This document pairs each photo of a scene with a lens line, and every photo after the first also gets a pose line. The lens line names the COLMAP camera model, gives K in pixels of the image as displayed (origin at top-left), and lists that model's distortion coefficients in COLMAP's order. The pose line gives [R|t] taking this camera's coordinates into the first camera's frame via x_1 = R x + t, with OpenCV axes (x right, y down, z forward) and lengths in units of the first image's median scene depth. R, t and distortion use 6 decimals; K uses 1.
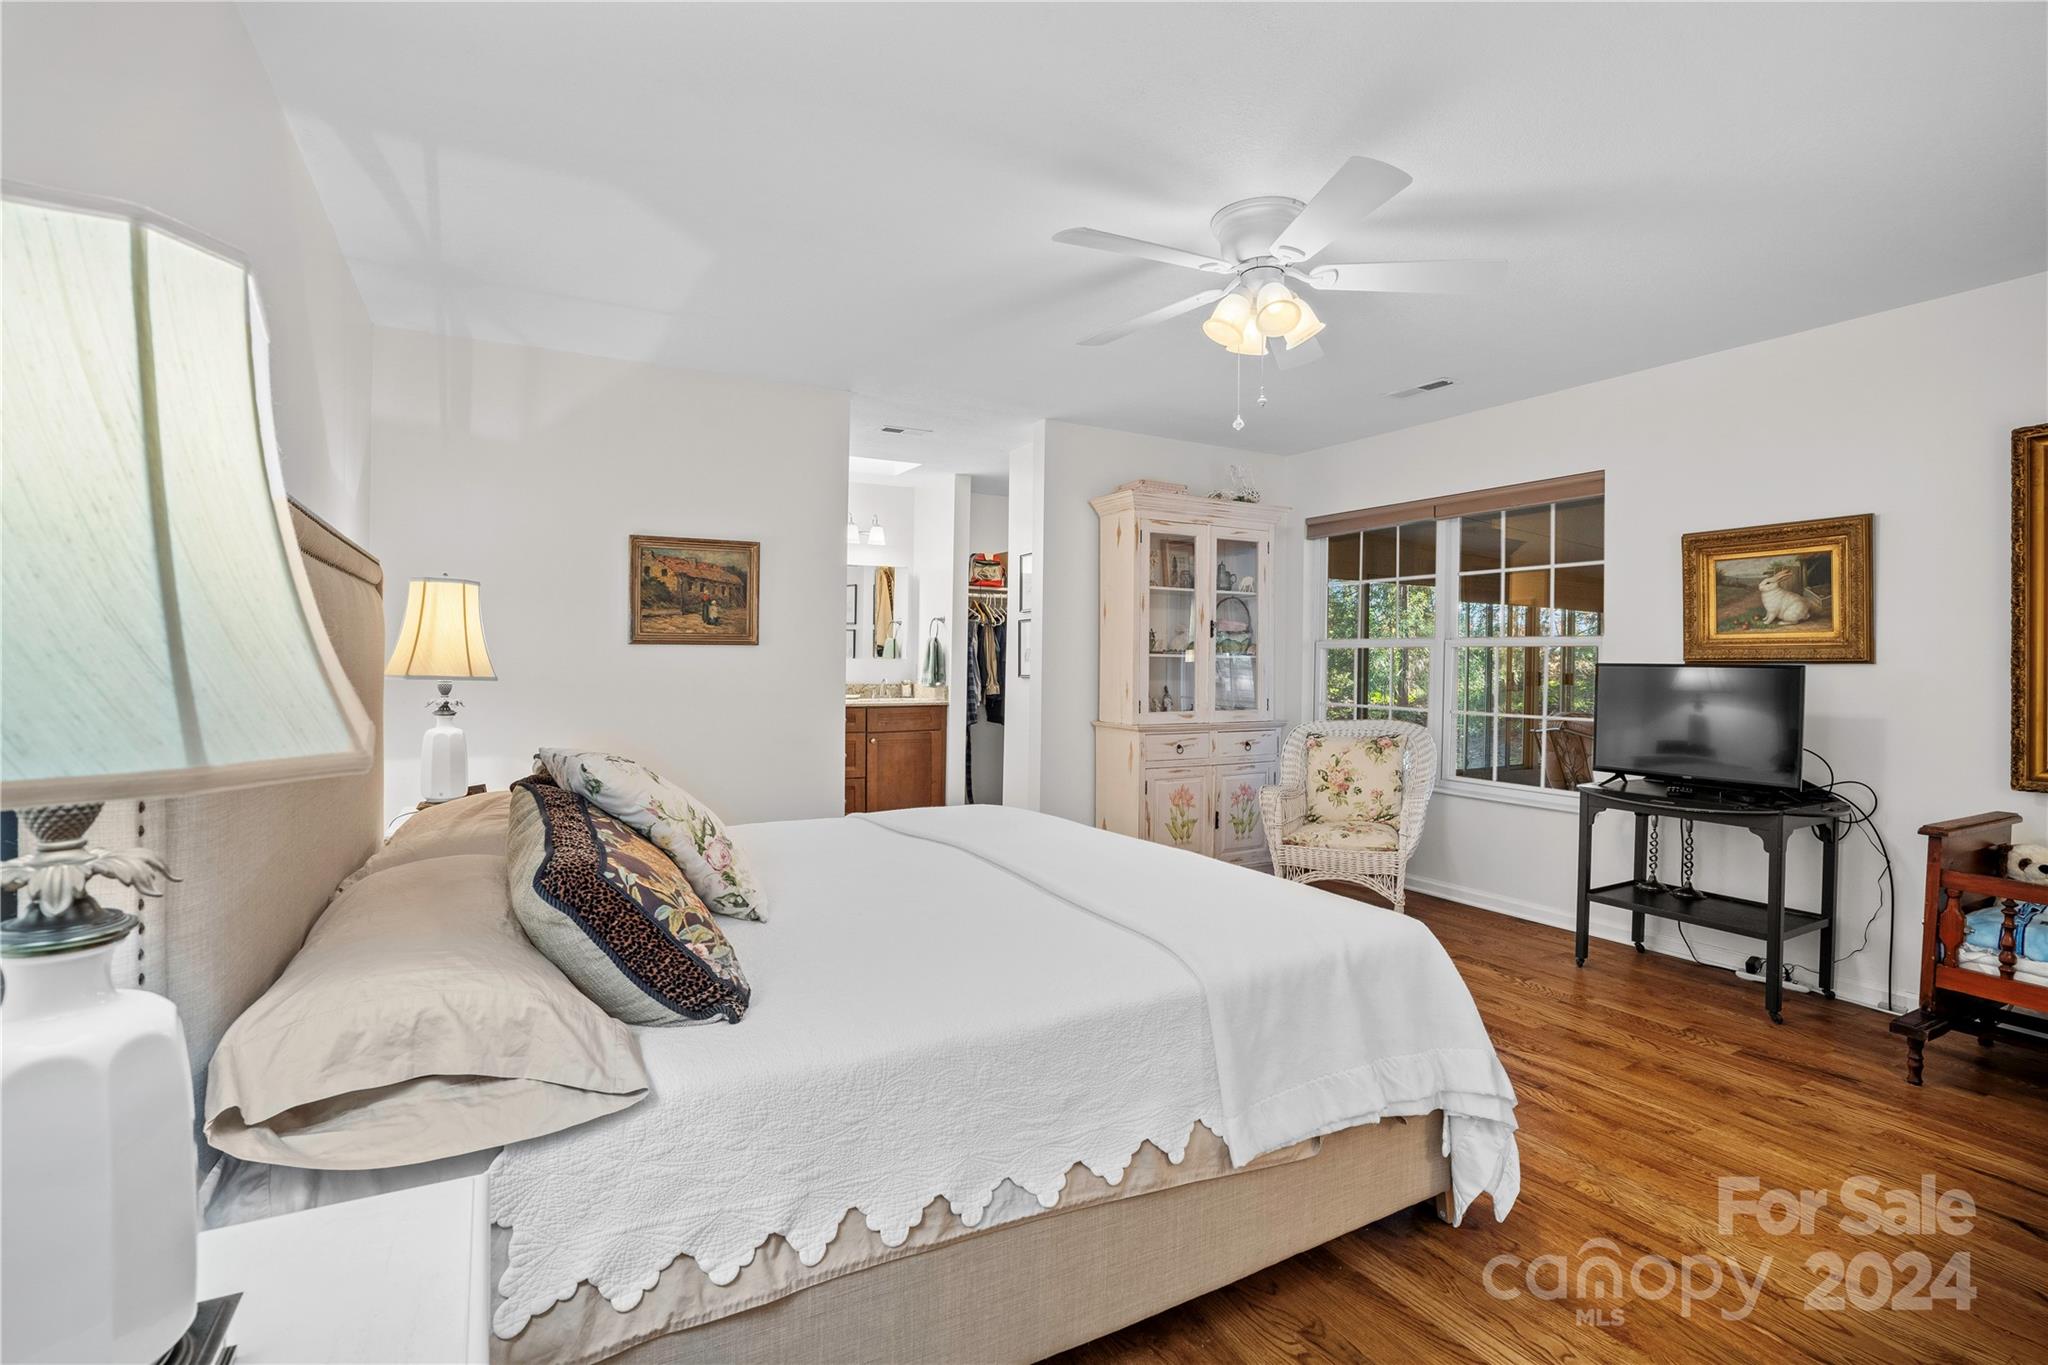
lens RADIAL K [[974.0, 0, 1007.4], [0, 974.0, 674.8], [0, 0, 1]] dist [-0.058426, 0.039657]
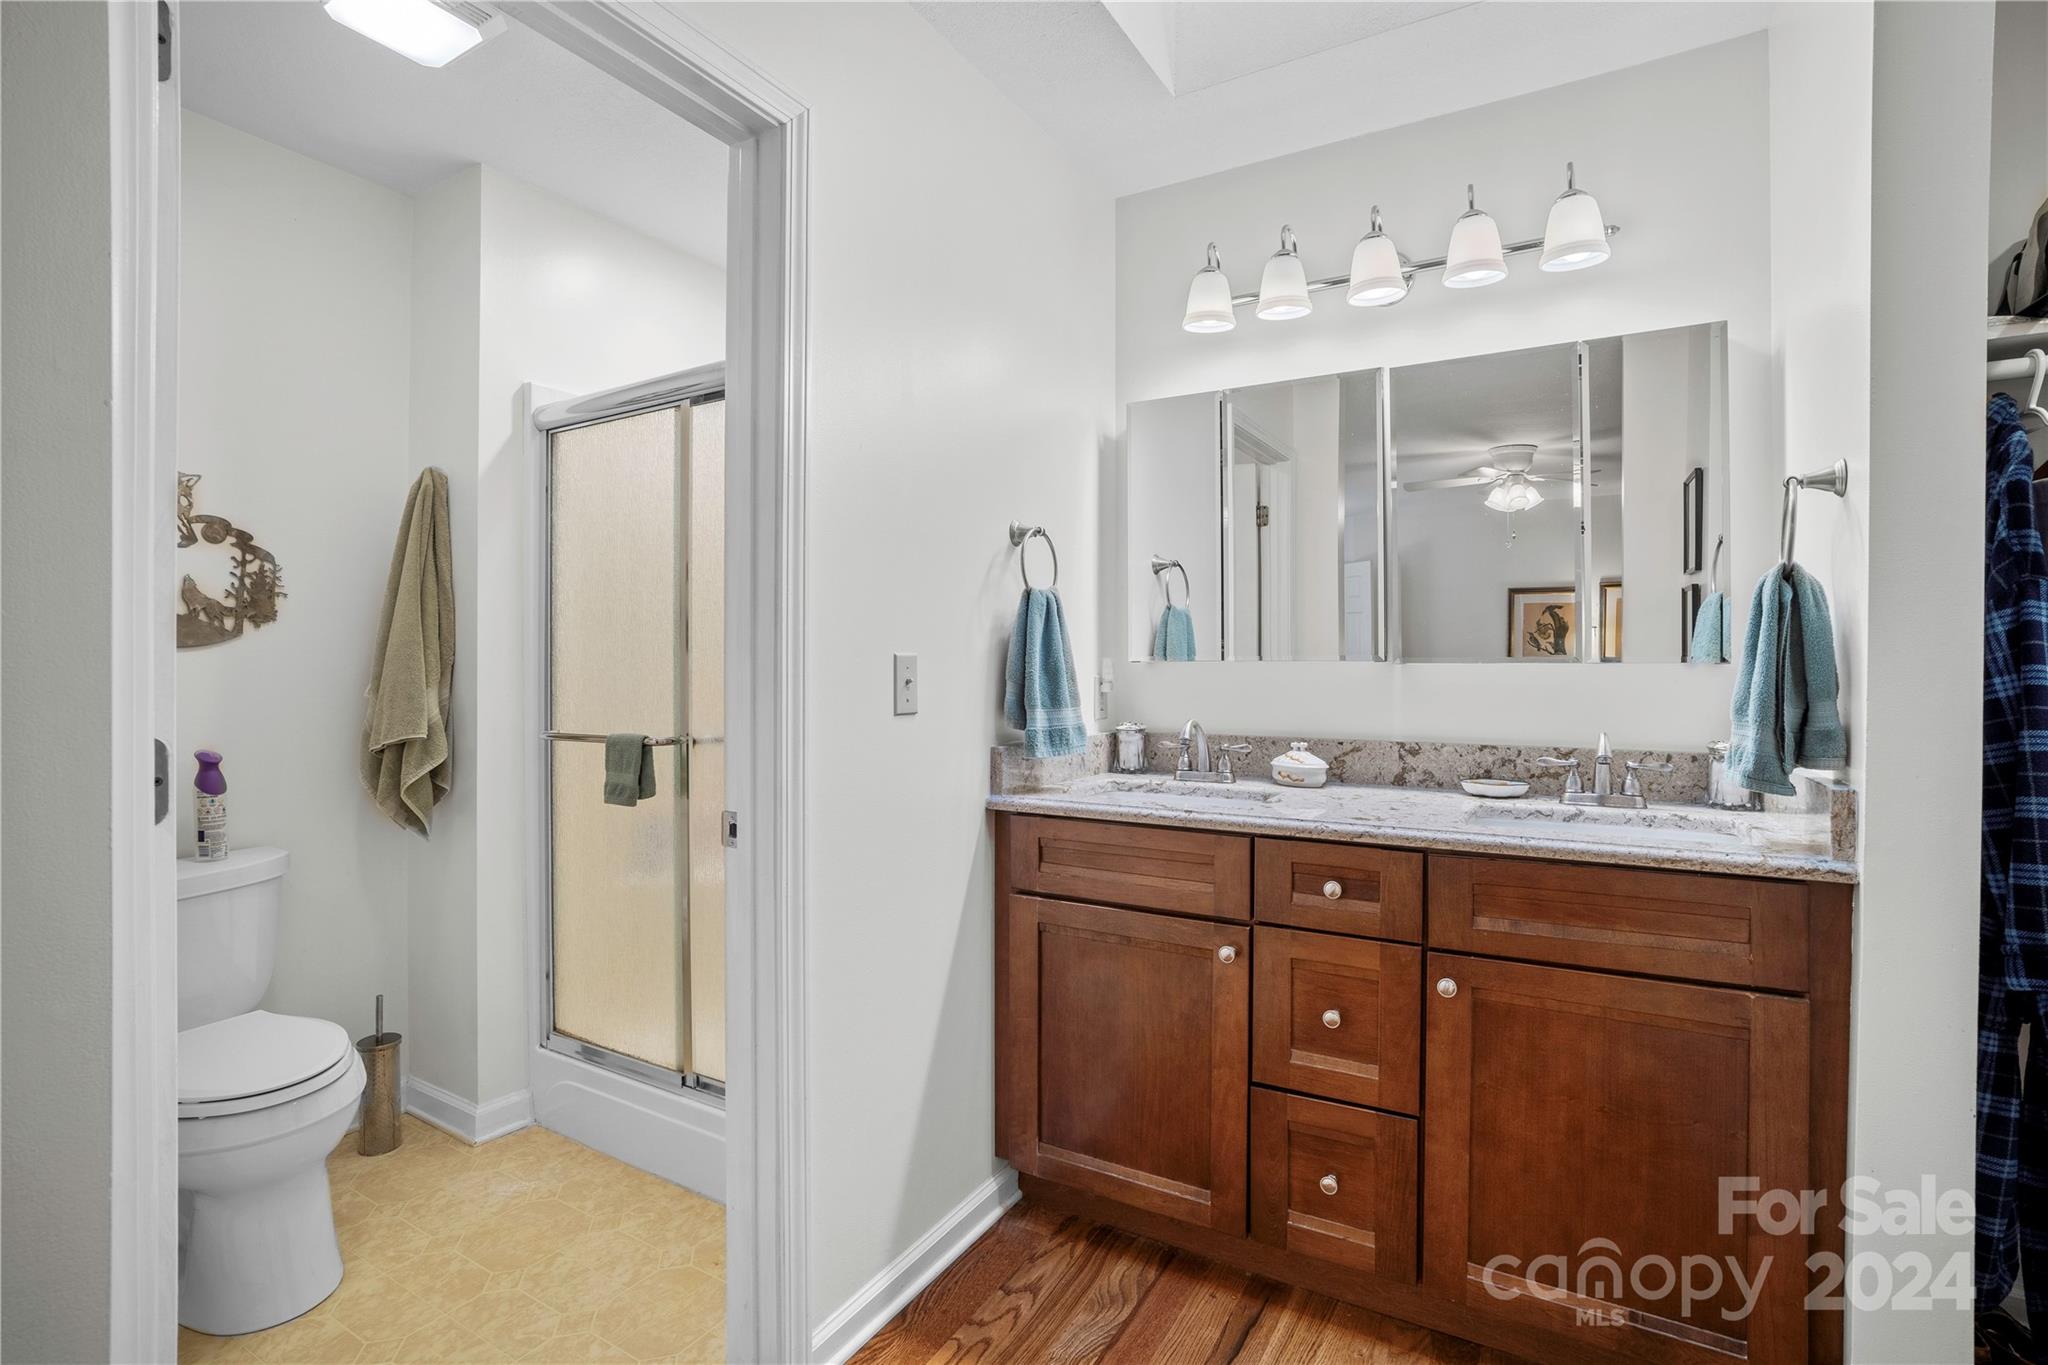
lens RADIAL K [[956.6, 0, 1027.7], [0, 956.6, 677.4], [0, 0, 1]] dist [-0.043874, 0.018033]
pose [[0.538901, -0.005423, -0.842352, 0.018282], [-0.006126, 0.999928, -0.010357, -0.015148], [0.842347, 0.010741, 0.538829, 1.193431]]
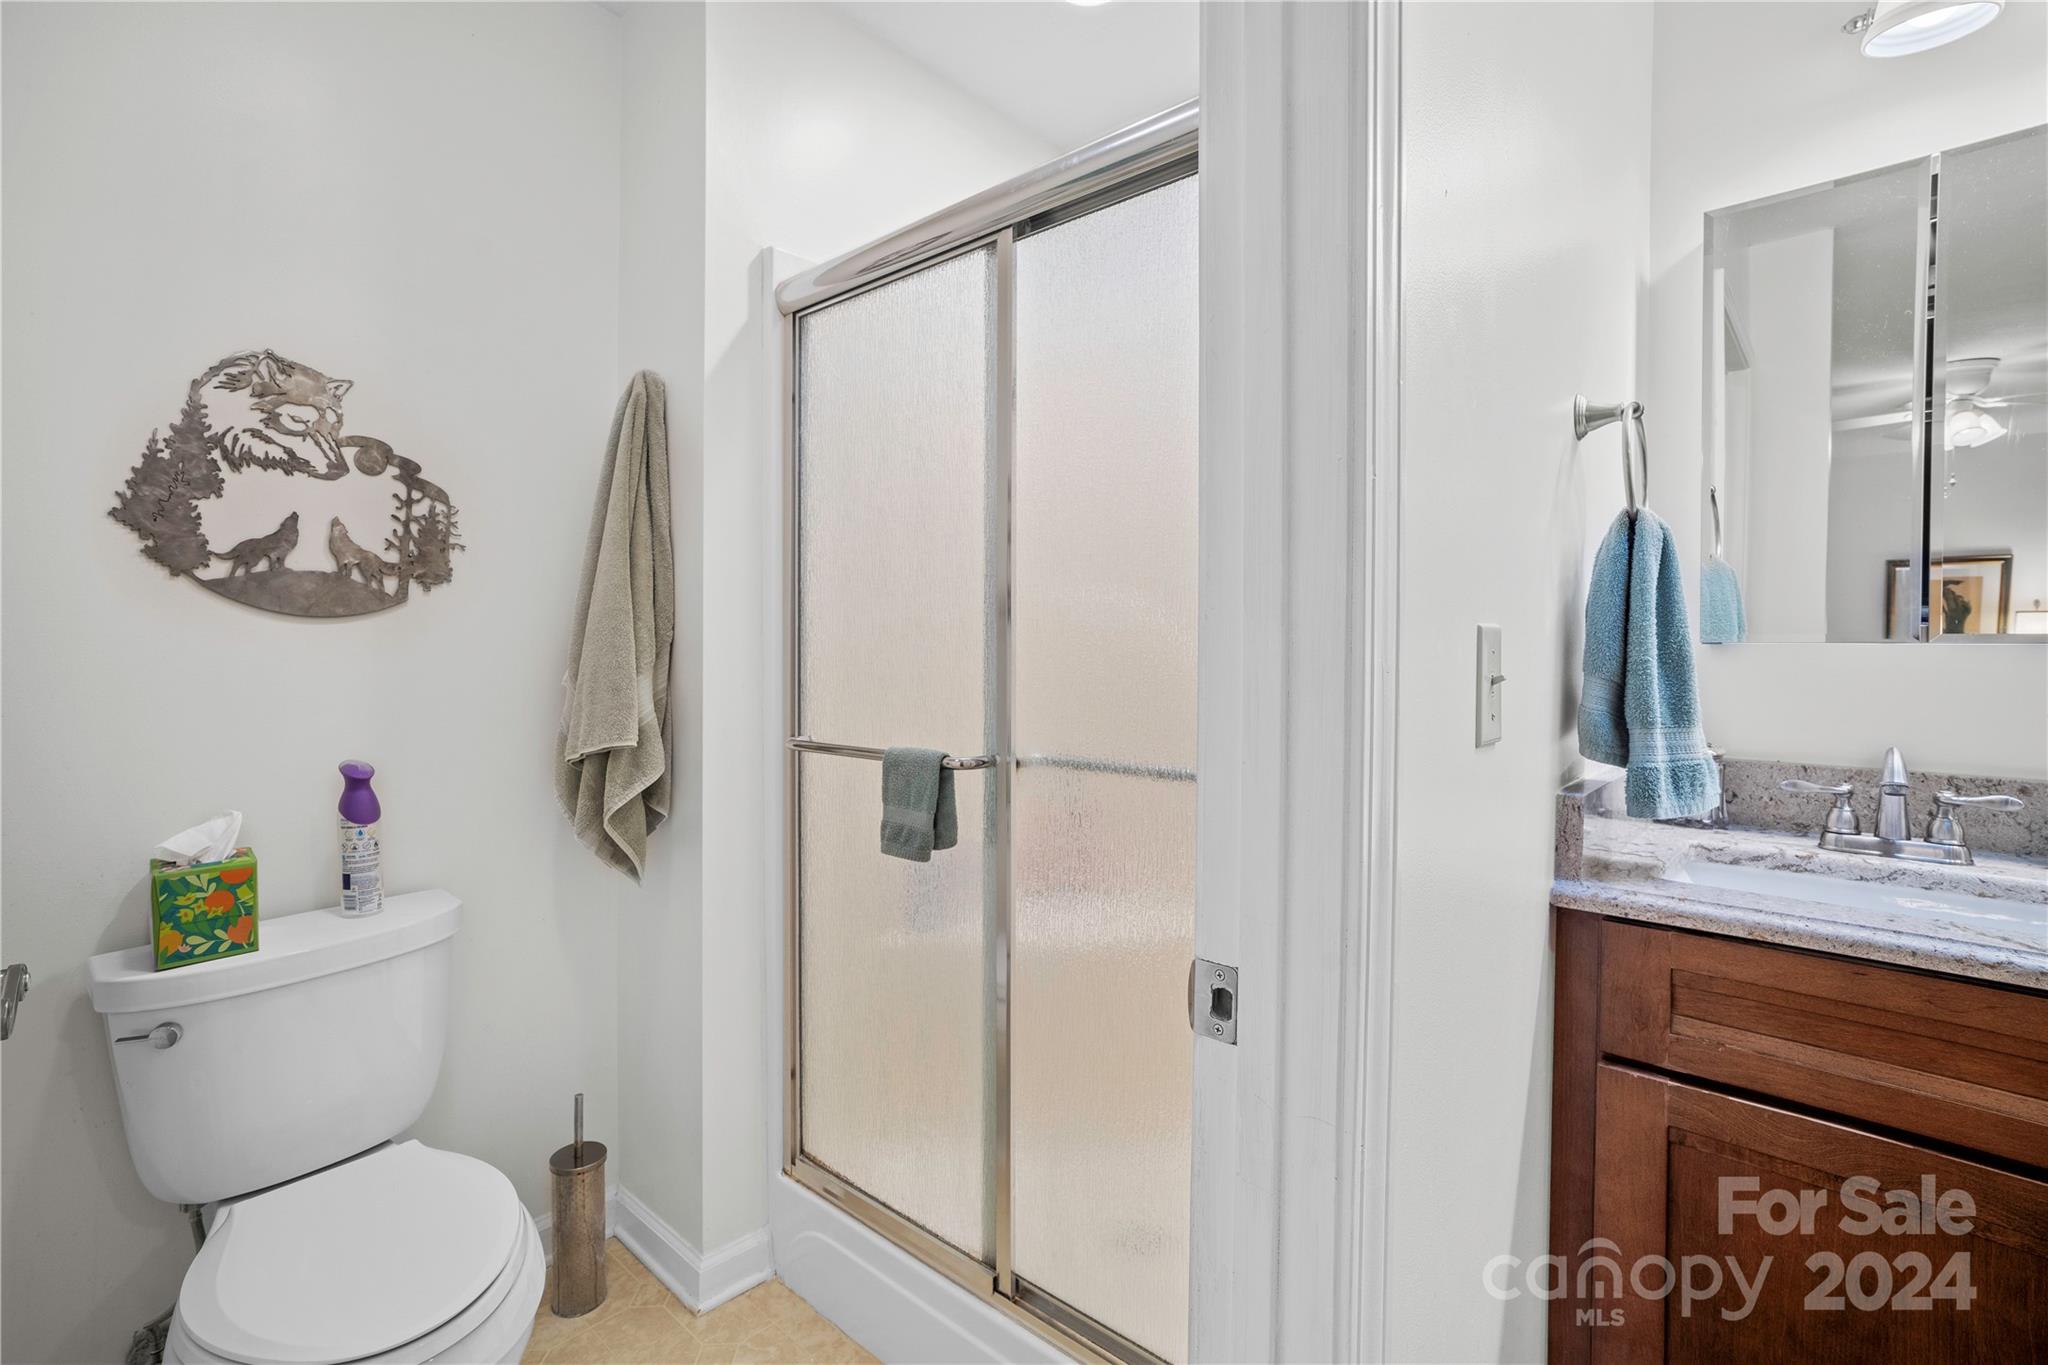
lens RADIAL K [[956.6, 0, 1027.7], [0, 956.6, 677.4], [0, 0, 1]] dist [-0.043874, 0.018033]
pose [[0.363577, 0.015986, -0.931427, -0.212913], [-0.015670, 0.999816, 0.011044, -0.018652], [0.931433, 0.010580, 0.363760, 1.202185]]
